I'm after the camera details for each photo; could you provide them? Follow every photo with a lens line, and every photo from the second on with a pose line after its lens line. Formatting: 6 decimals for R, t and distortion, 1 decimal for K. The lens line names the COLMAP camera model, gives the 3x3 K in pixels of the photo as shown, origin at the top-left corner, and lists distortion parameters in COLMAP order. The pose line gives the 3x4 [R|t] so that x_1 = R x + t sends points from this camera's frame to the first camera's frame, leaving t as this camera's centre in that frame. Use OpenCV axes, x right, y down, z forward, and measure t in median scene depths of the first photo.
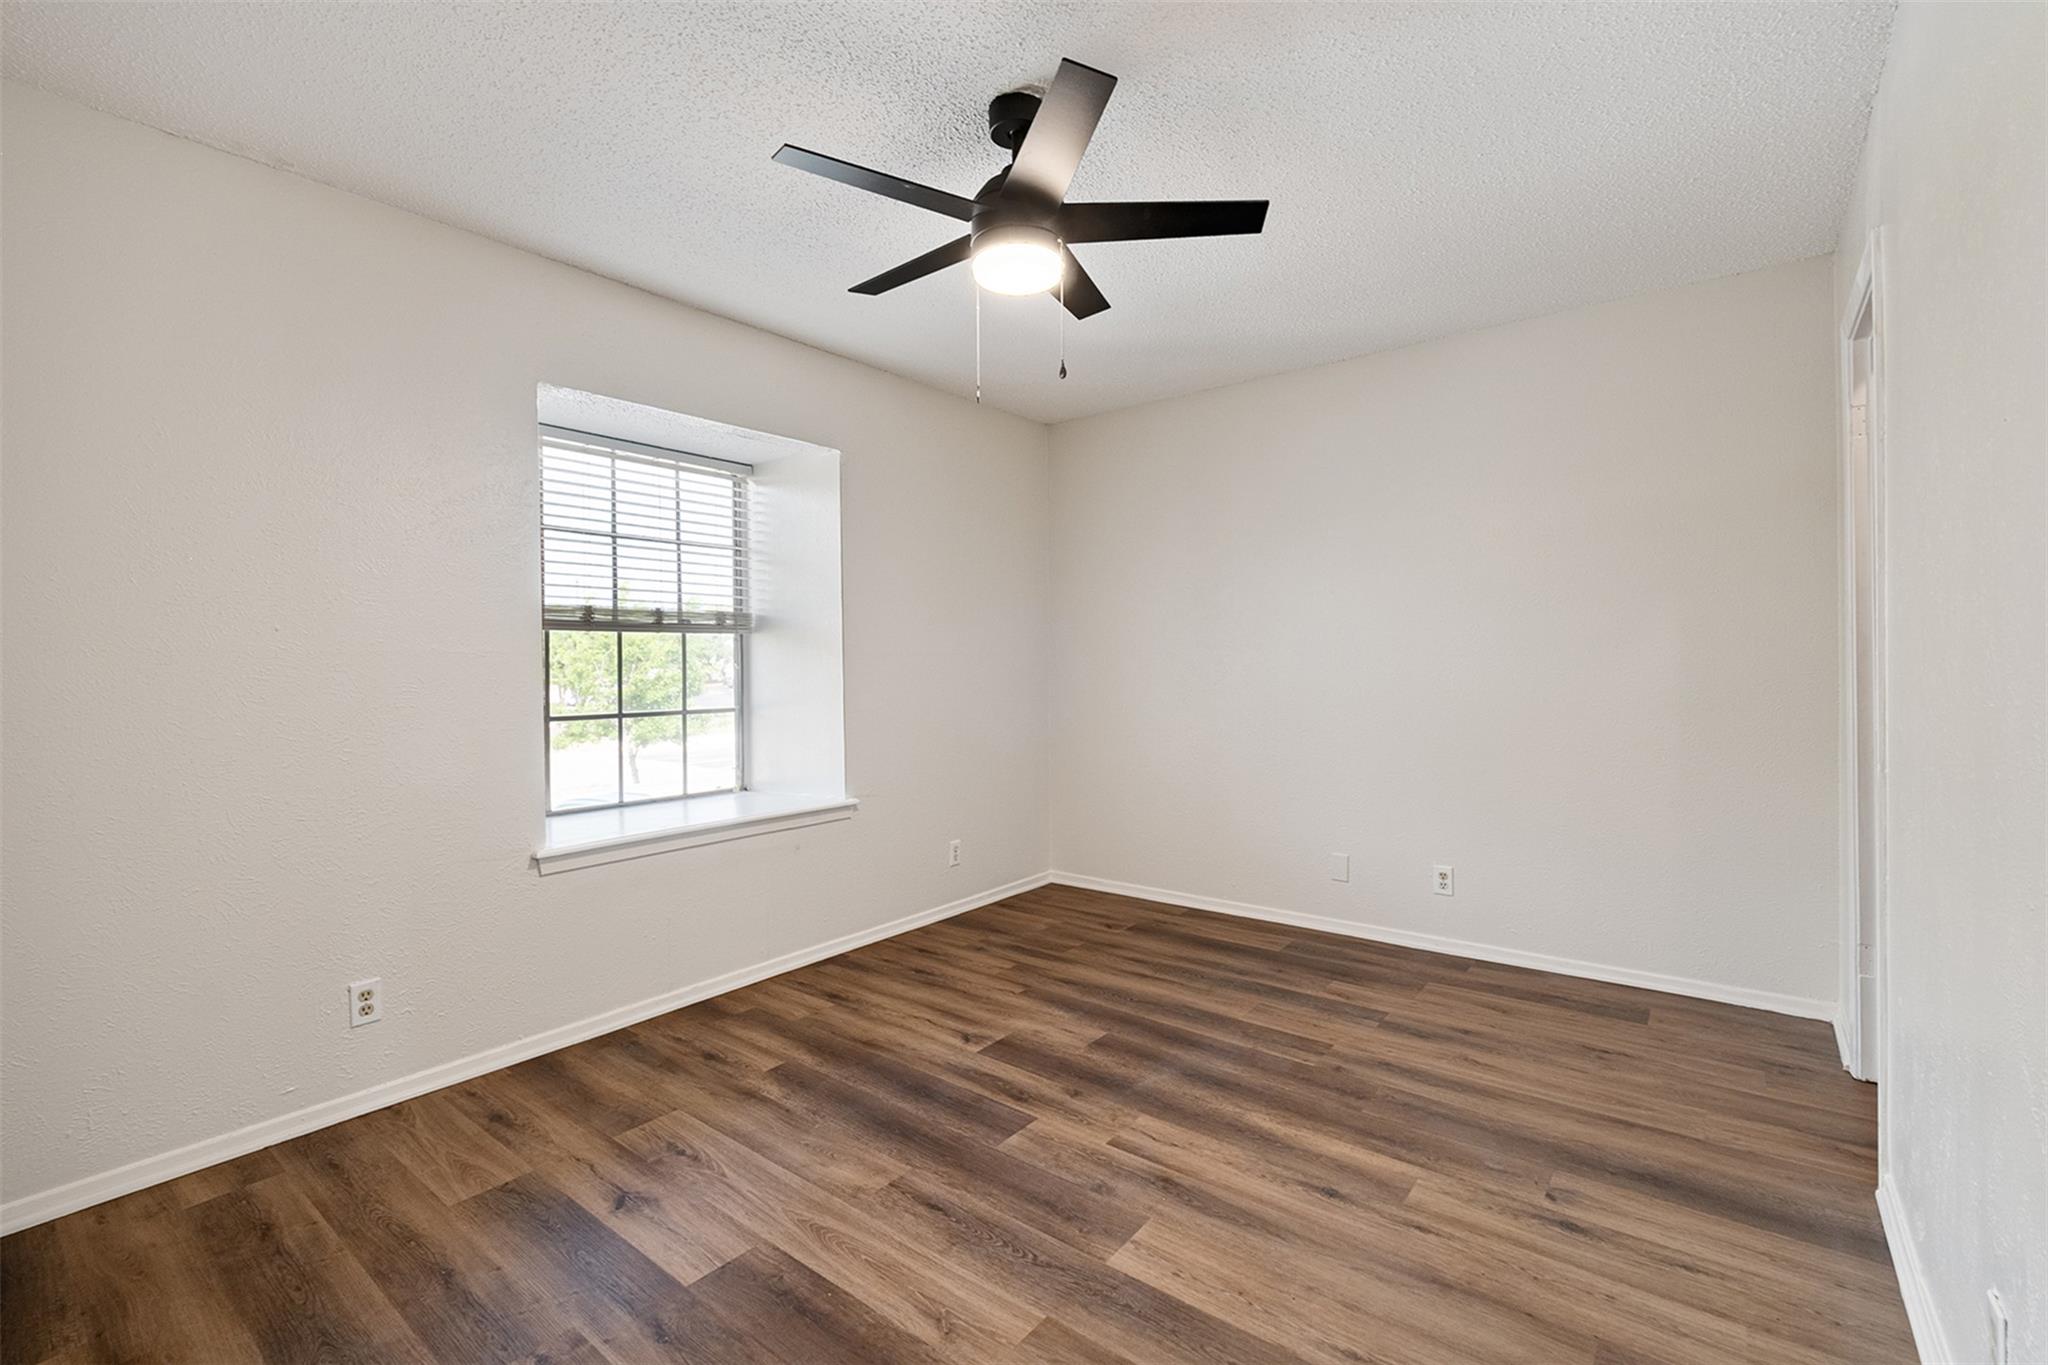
lens RADIAL K [[892.3, 0, 1016.3], [0, 892.3, 670.9], [0, 0, 1]] dist [-0.006178, -0.000860]
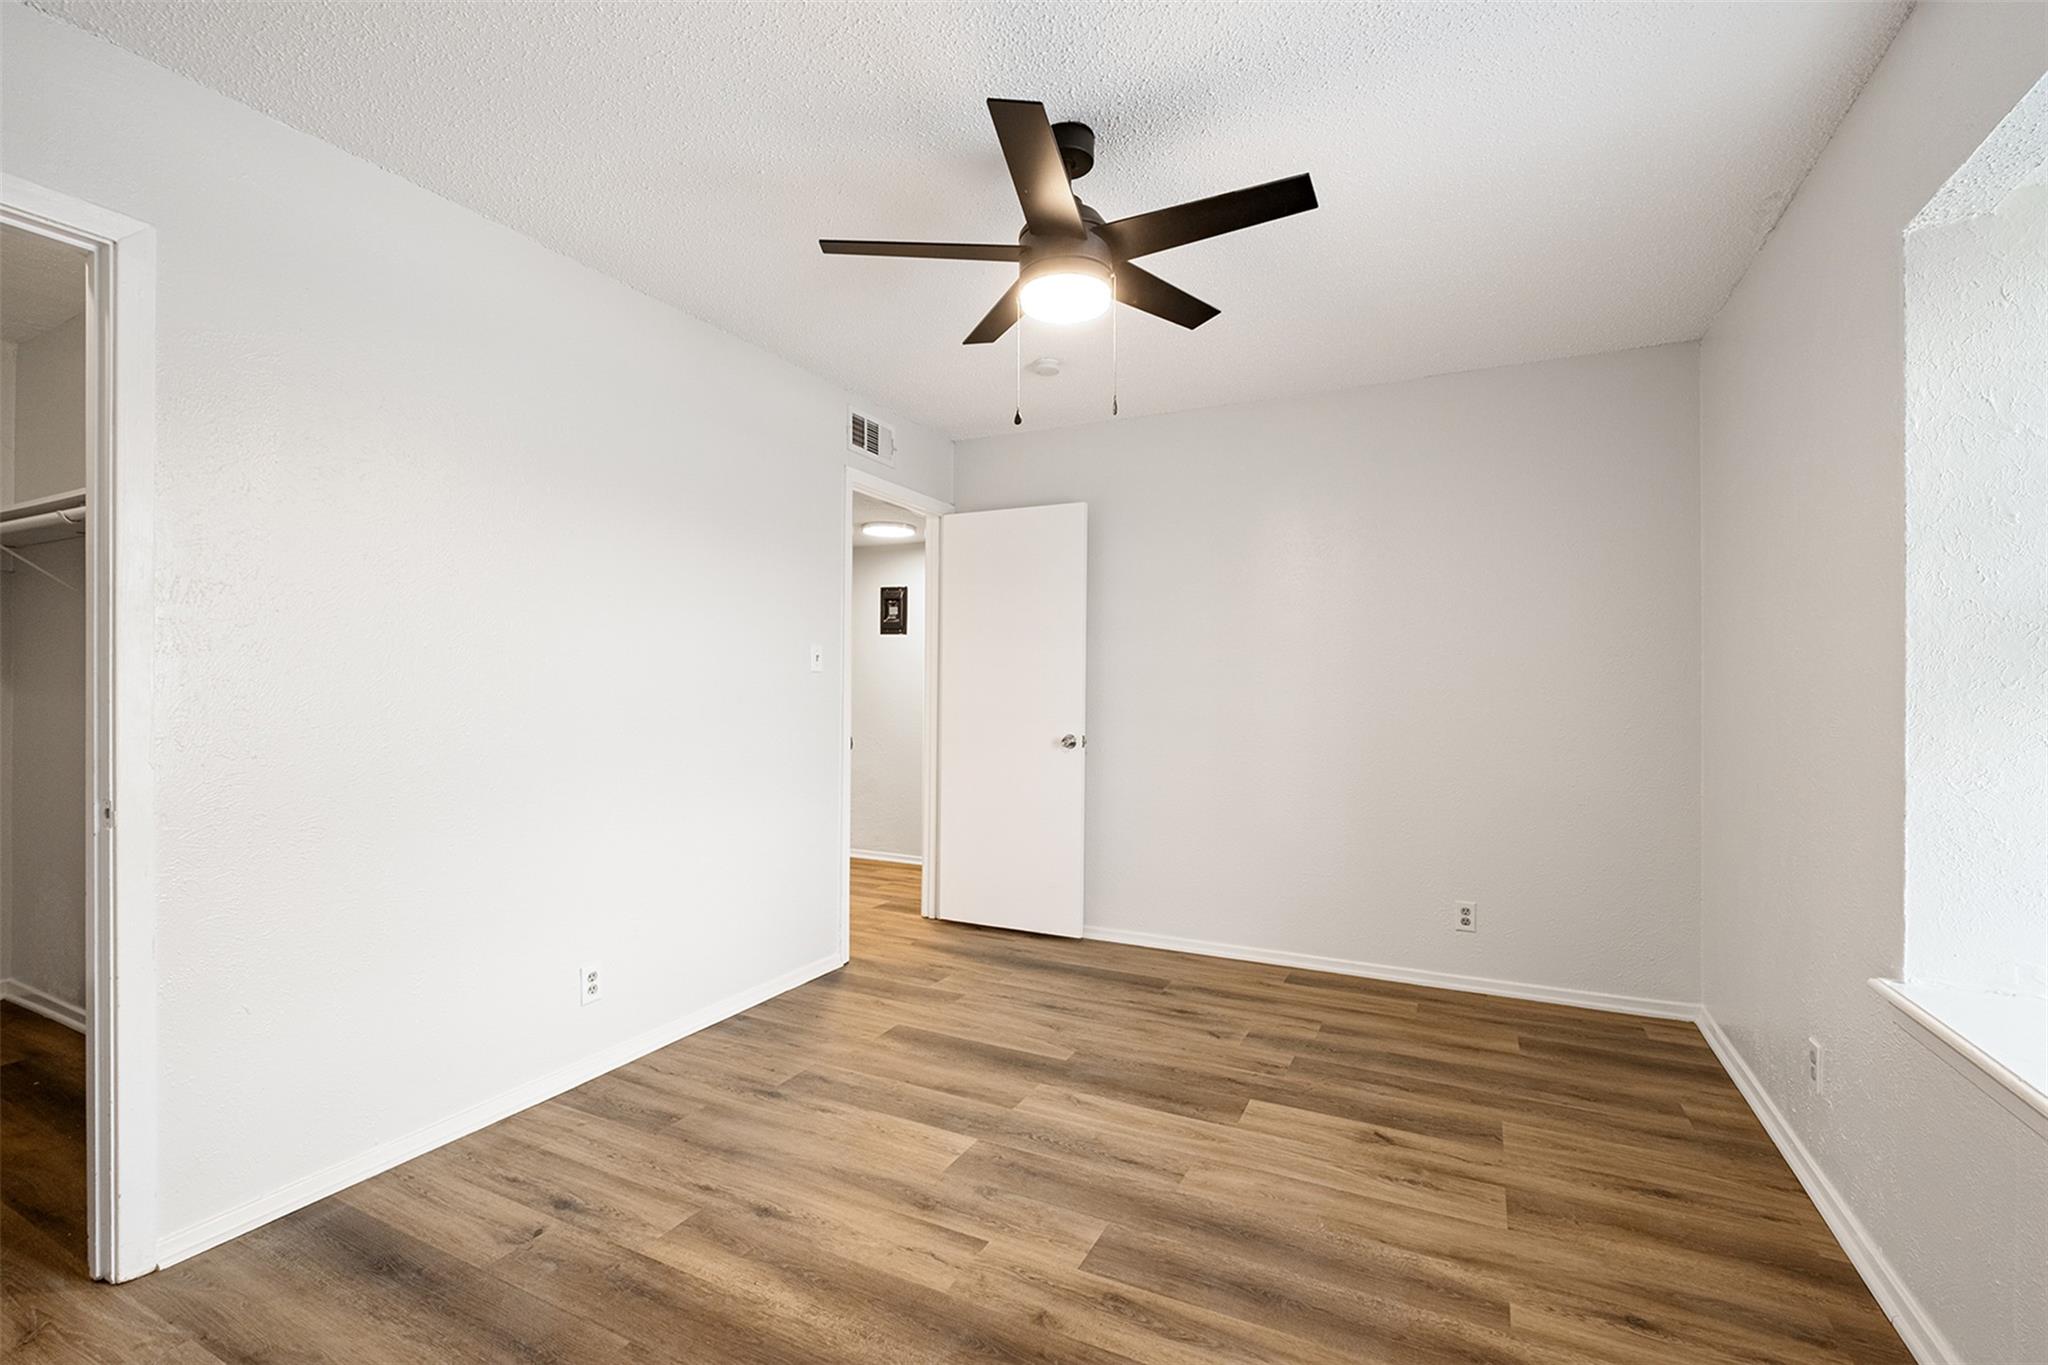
lens RADIAL K [[892.3, 0, 1016.3], [0, 892.3, 670.9], [0, 0, 1]] dist [-0.006178, -0.000860]
pose [[-0.980933, 0.003243, -0.194320, 0.261355], [0.005426, 0.999928, -0.010705, -0.019895], [0.194271, -0.011555, -0.980880, 2.019620]]
